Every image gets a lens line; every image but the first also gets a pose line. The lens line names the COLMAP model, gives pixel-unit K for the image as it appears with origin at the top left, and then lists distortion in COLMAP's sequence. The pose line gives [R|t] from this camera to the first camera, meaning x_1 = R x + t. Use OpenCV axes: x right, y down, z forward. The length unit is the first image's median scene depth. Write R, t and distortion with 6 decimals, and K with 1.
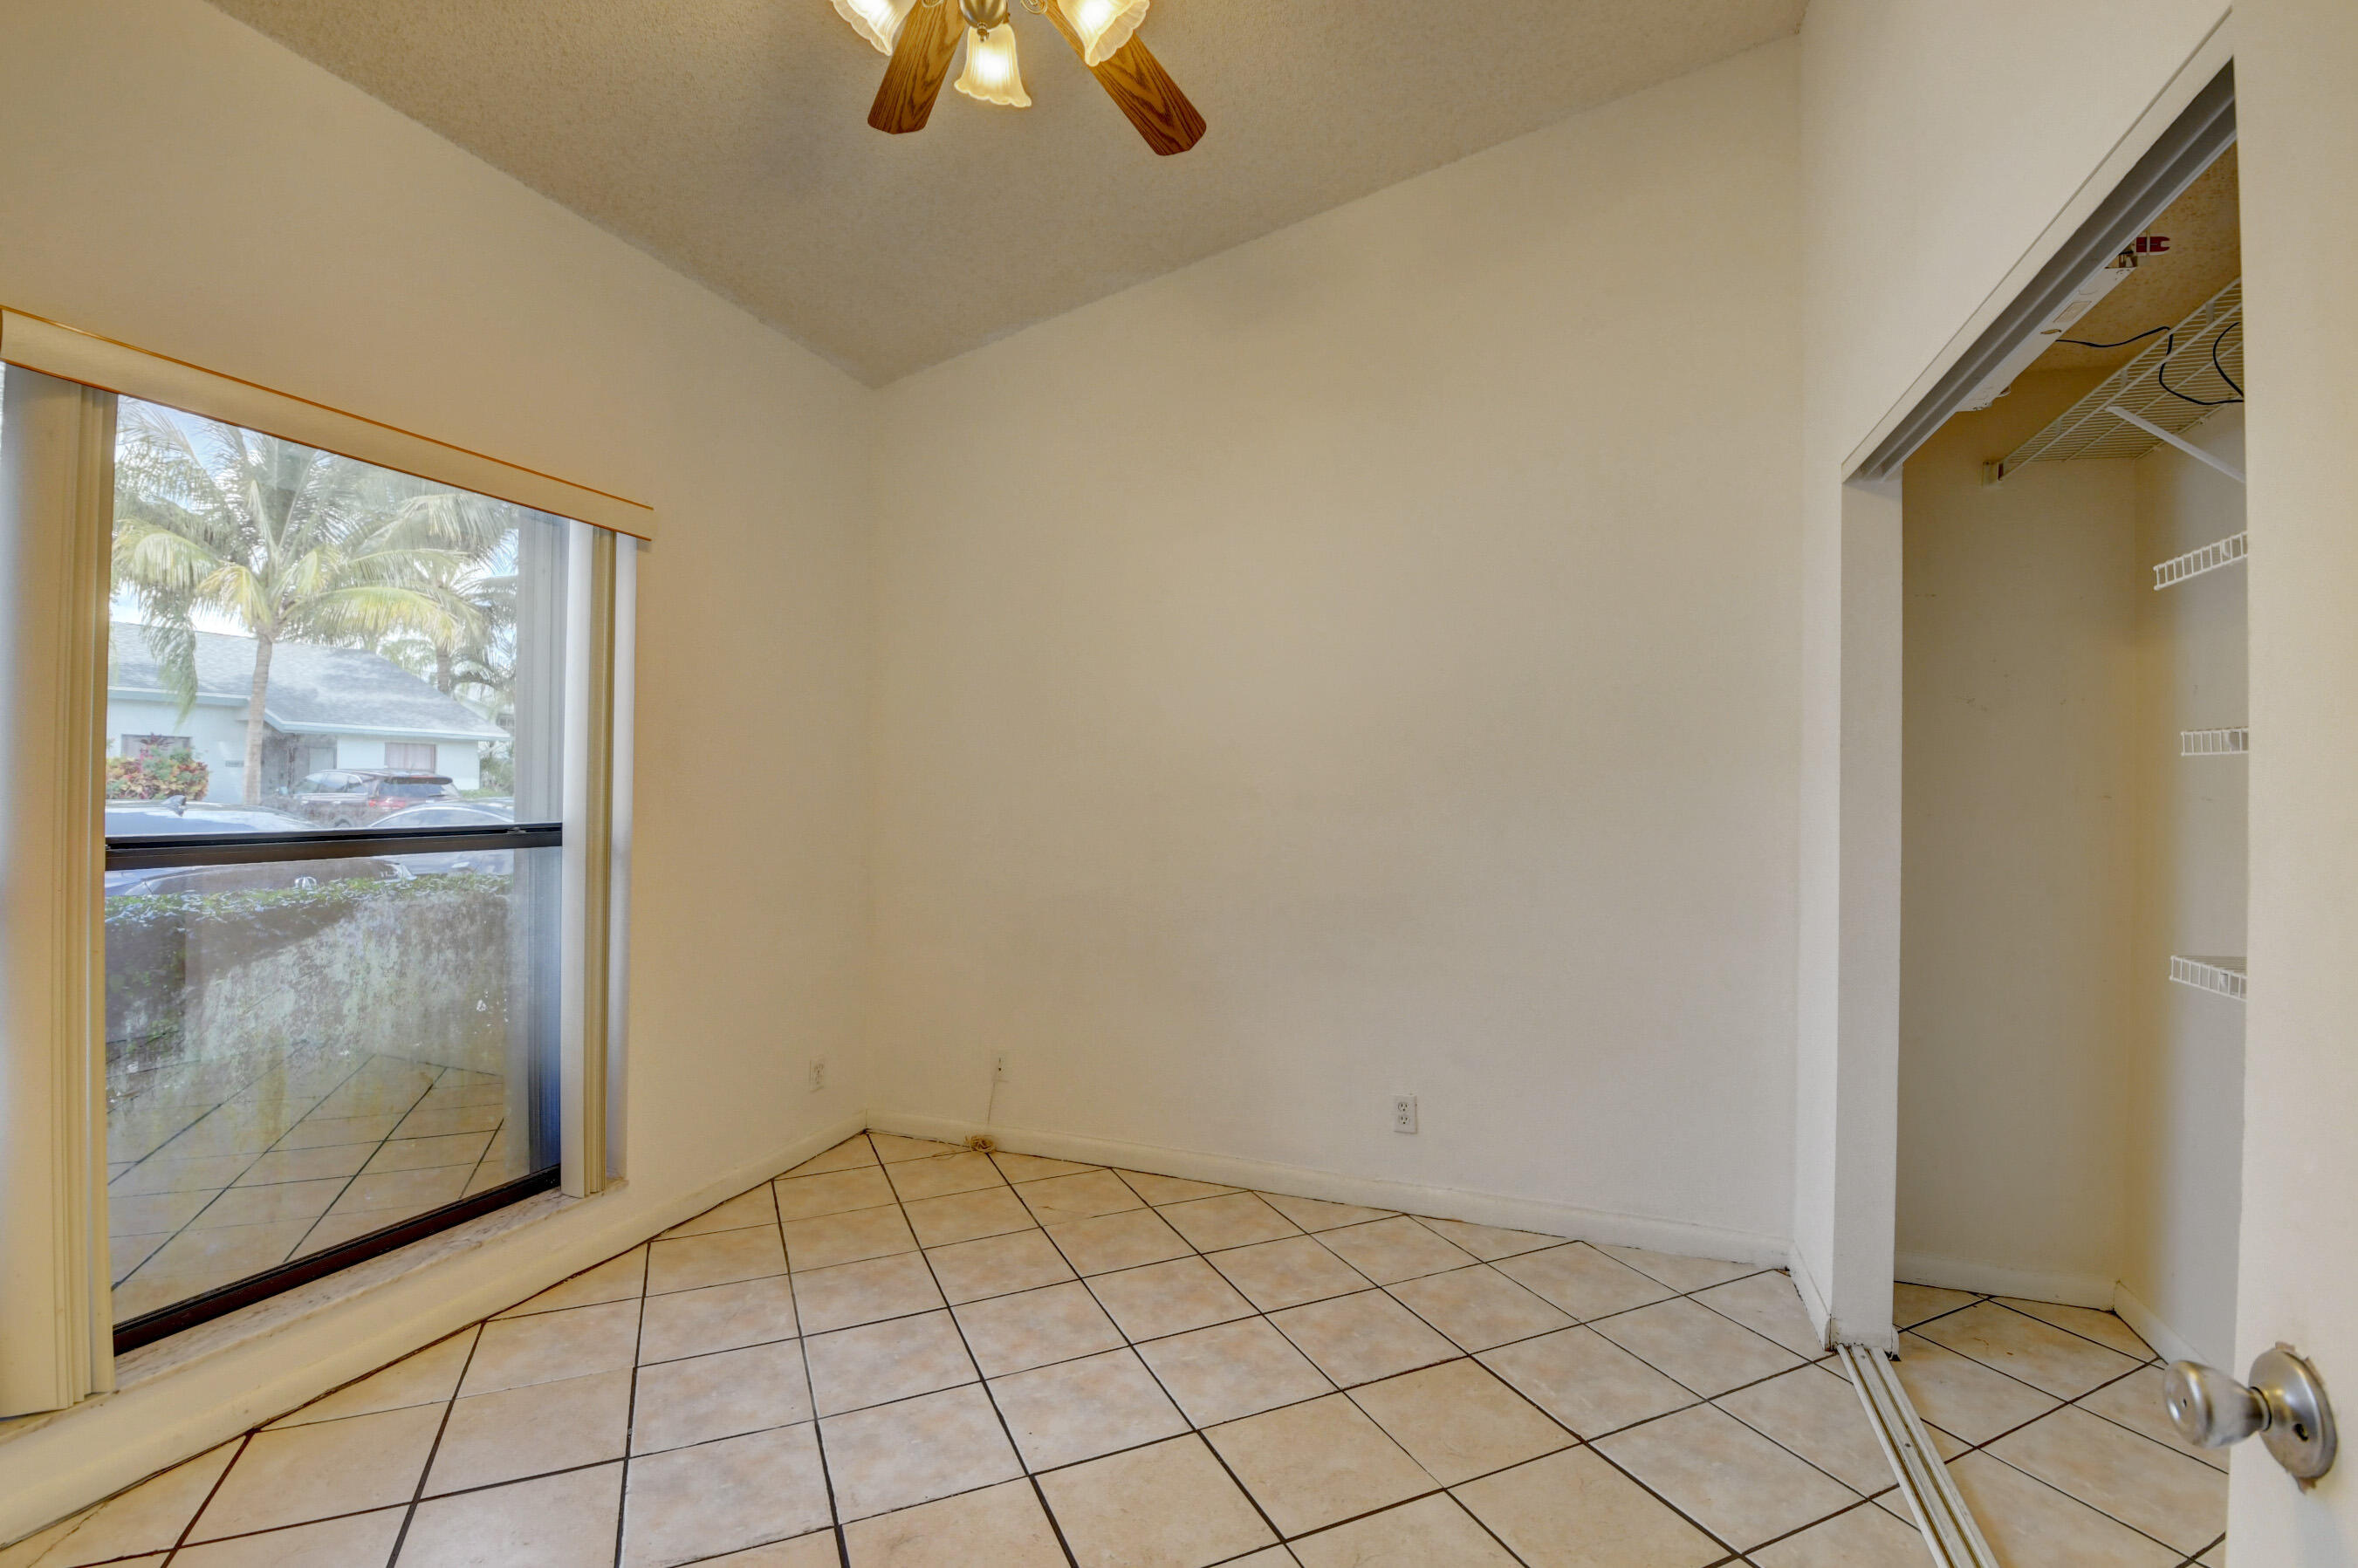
lens RADIAL K [[1036.4, 0, 1176.6], [0, 1036.4, 773.4], [0, 0, 1]] dist [0.013782, -0.026121]
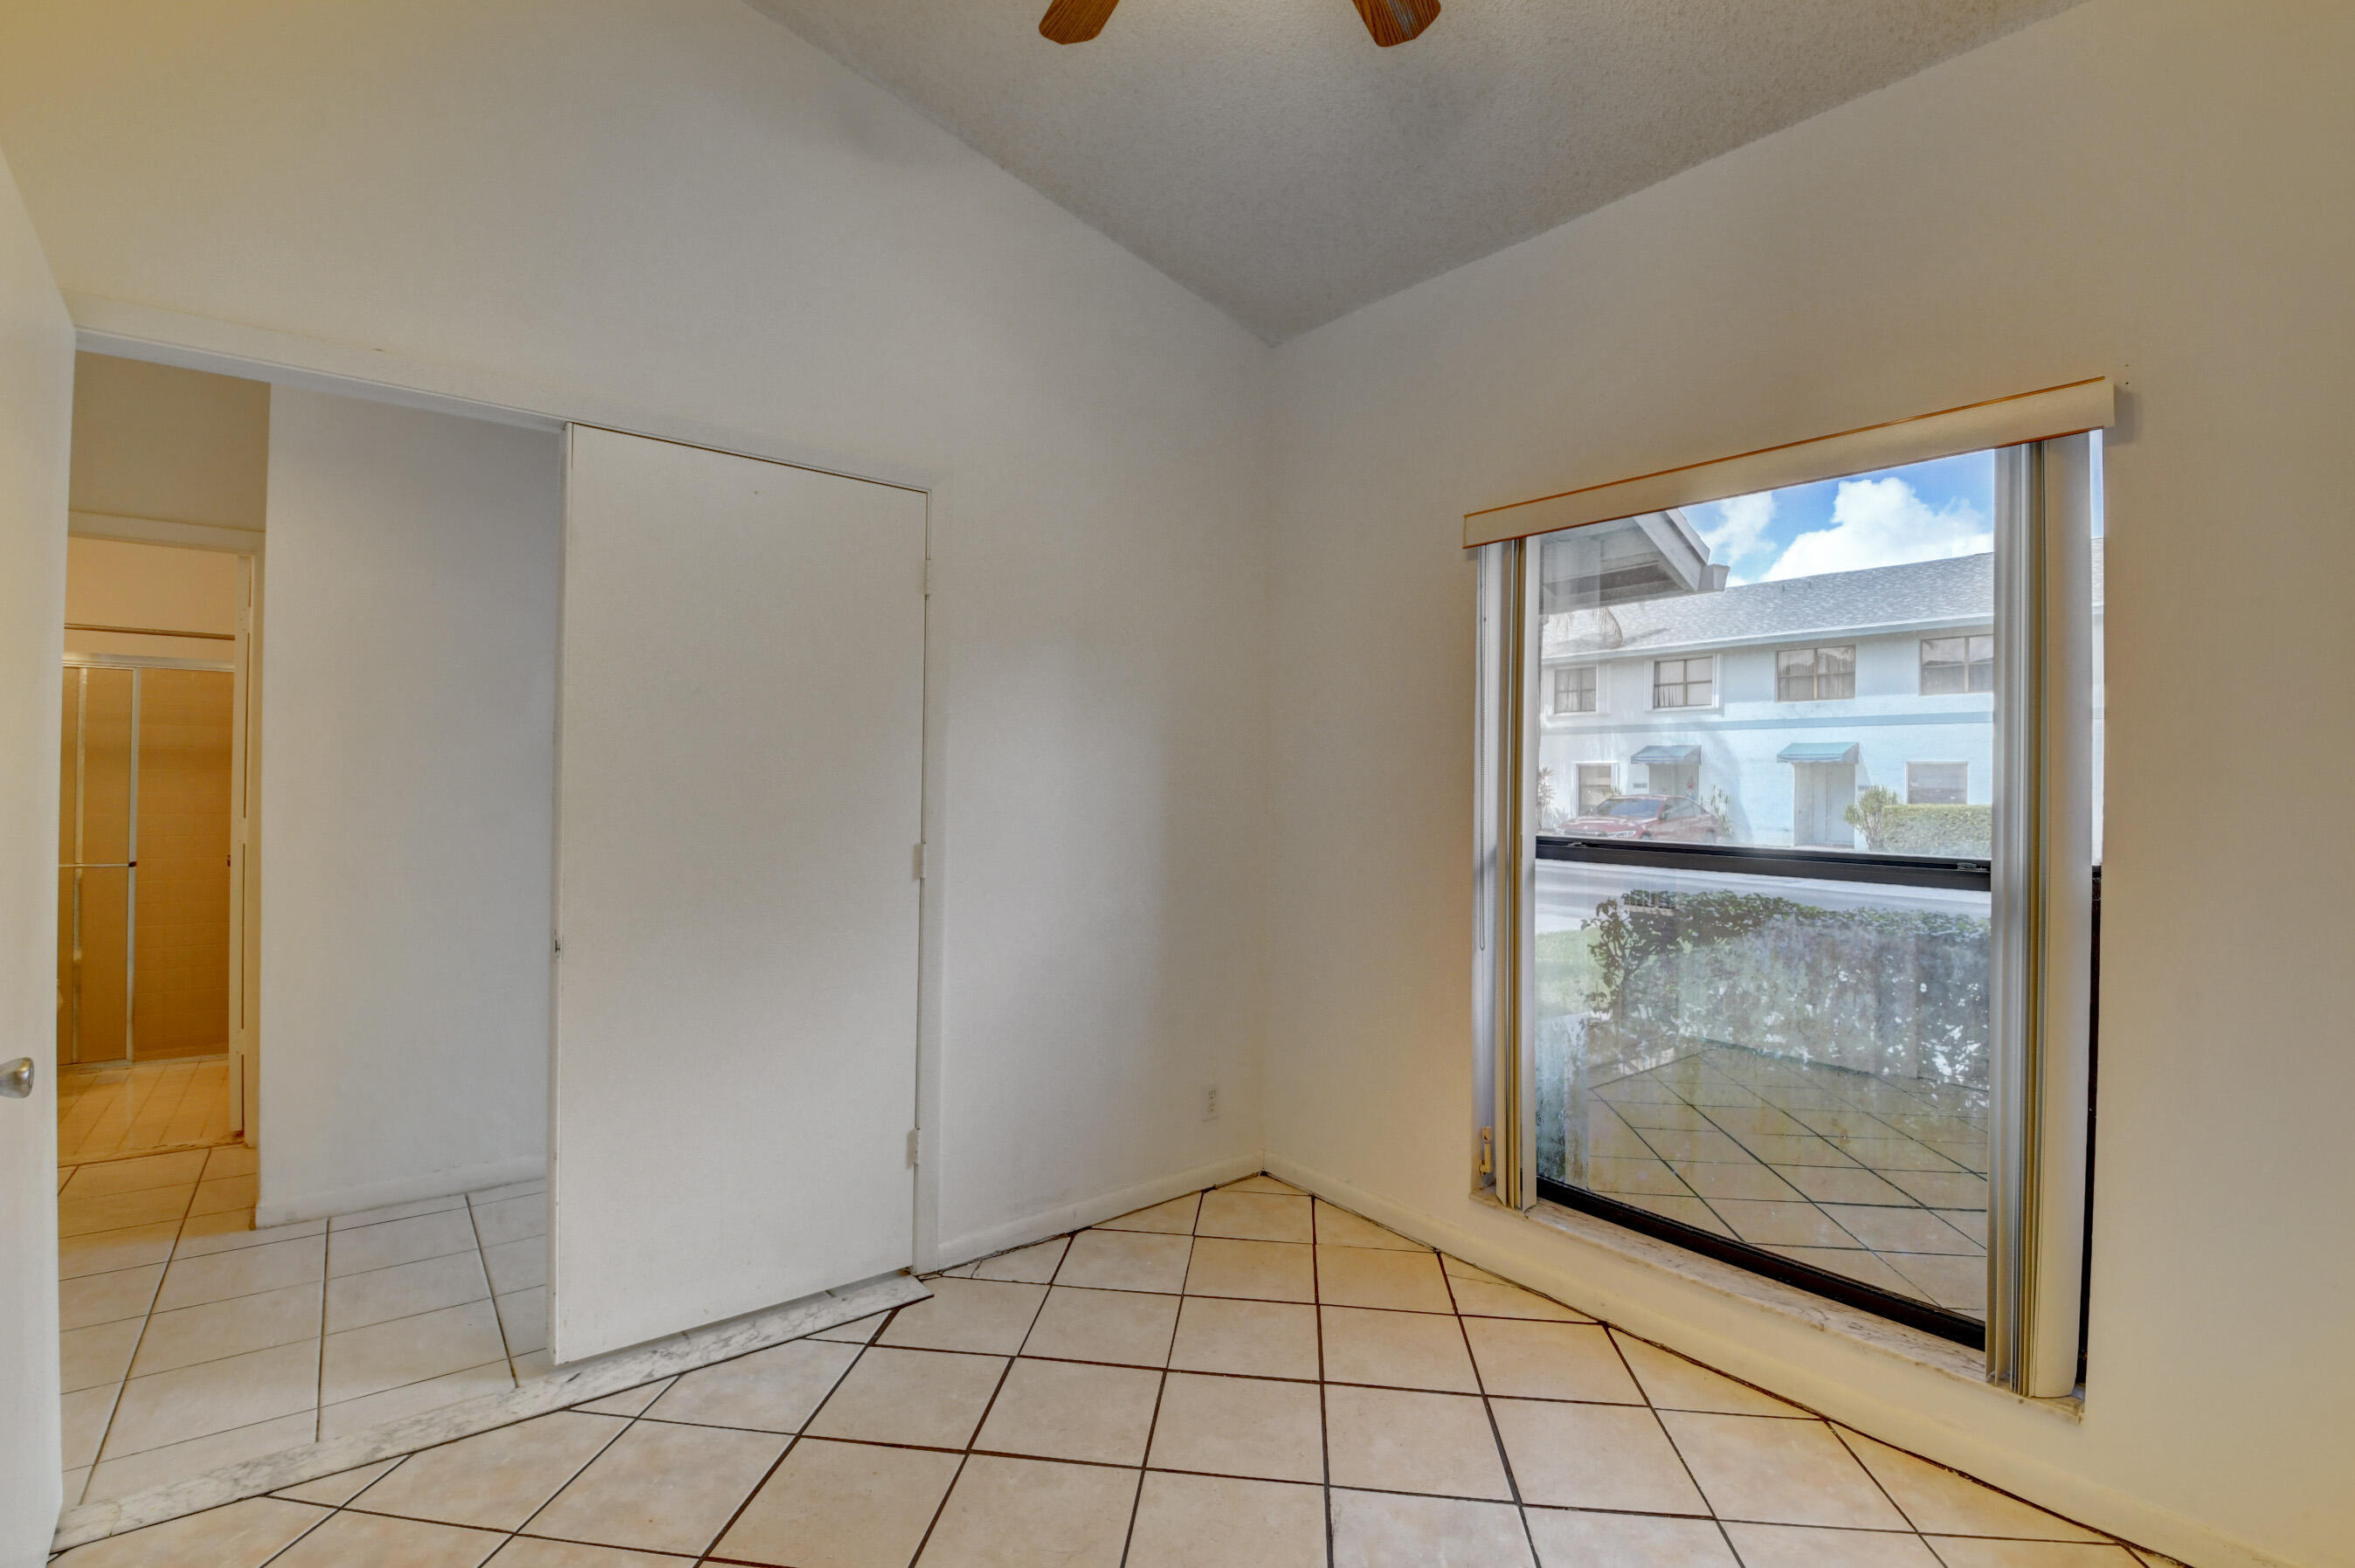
lens RADIAL K [[1035.2, 0, 1175.1], [0, 1035.2, 773.4], [0, 0, 1]] dist [0.013782, -0.026121]
pose [[-0.512847, -0.022917, -0.858174, 0.394382], [-0.008847, 0.999732, -0.021411, 0.006948], [0.858435, -0.003388, -0.512912, 1.031099]]
